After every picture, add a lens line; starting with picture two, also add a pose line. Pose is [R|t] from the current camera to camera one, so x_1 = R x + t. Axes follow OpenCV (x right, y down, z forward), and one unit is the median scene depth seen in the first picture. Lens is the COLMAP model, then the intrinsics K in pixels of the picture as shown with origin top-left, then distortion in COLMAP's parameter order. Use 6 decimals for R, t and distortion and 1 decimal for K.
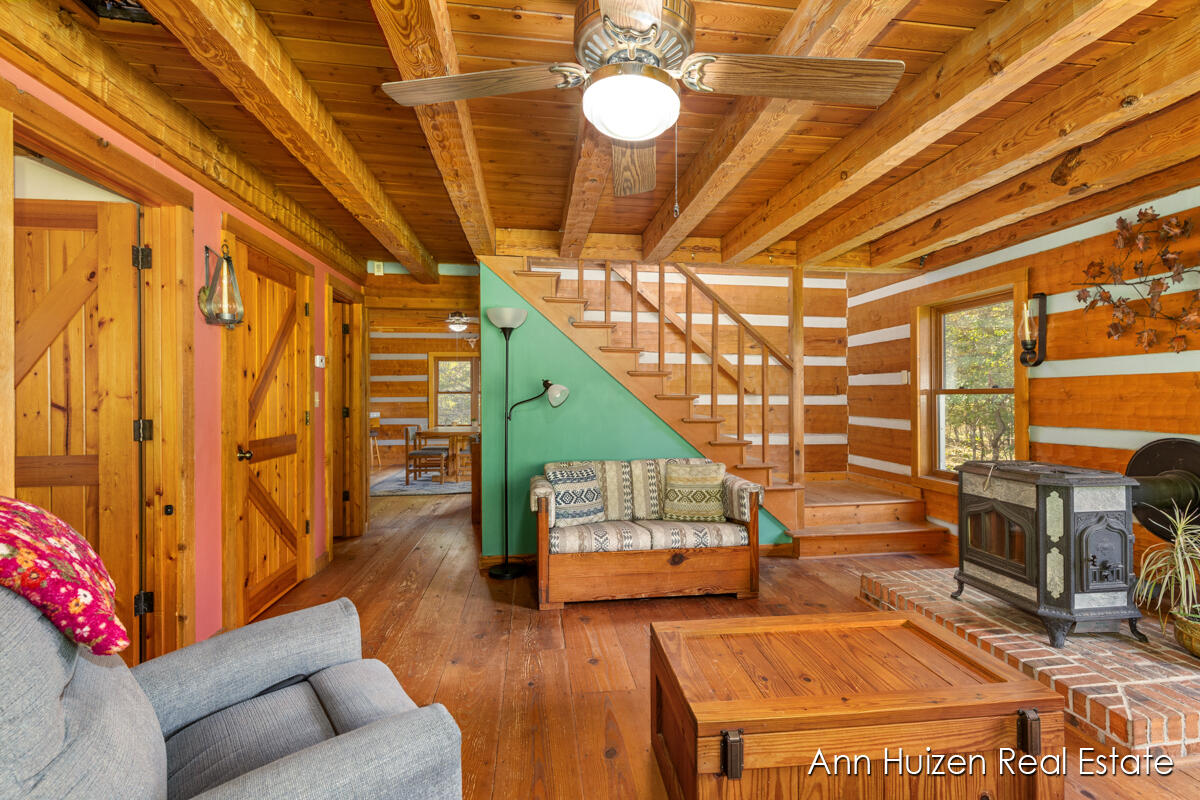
lens RADIAL K [[547.4, 0, 608.8], [0, 547.4, 400.2], [0, 0, 1]] dist [0.003353, -0.002087]
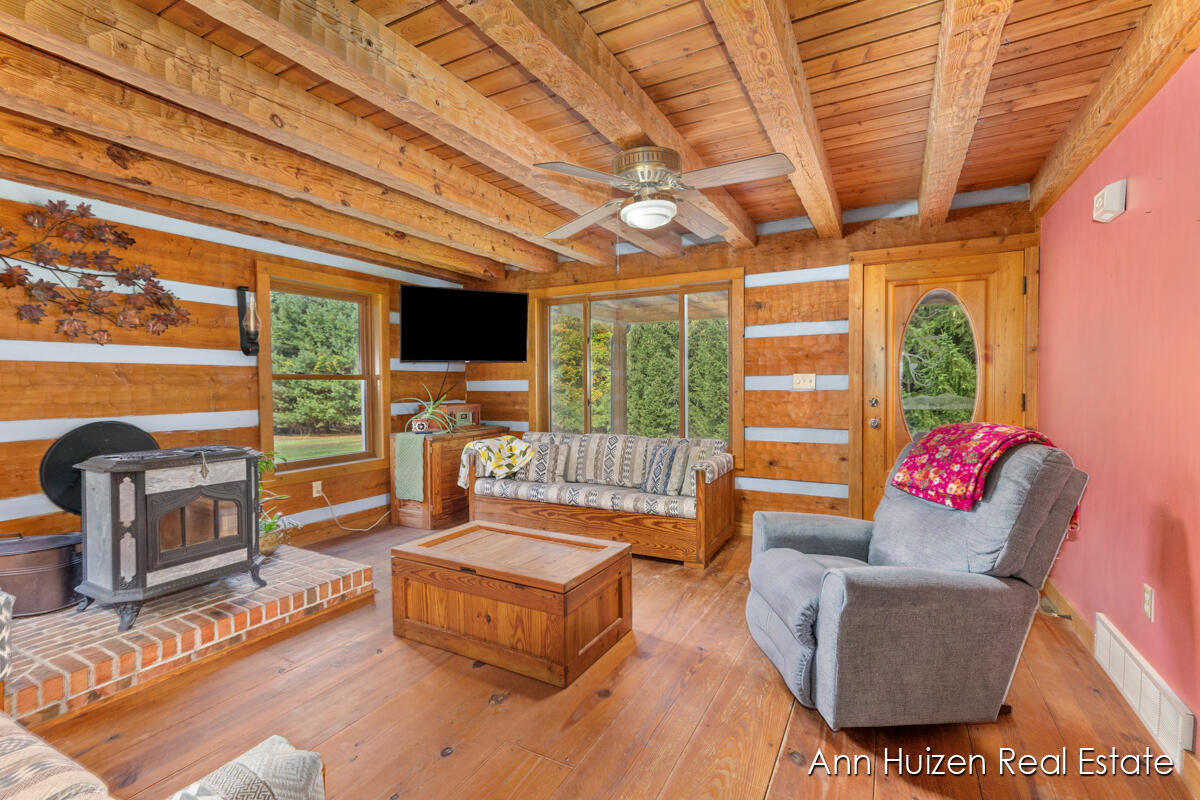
lens RADIAL K [[547.4, 0, 619.0], [0, 547.4, 400.2], [0, 0, 1]] dist [0.003353, -0.002087]
pose [[-0.826371, -0.010240, 0.563033, -0.386910], [0.009939, 0.999414, 0.032765, 0.000046], [-0.563038, 0.032672, -0.825785, 1.118099]]
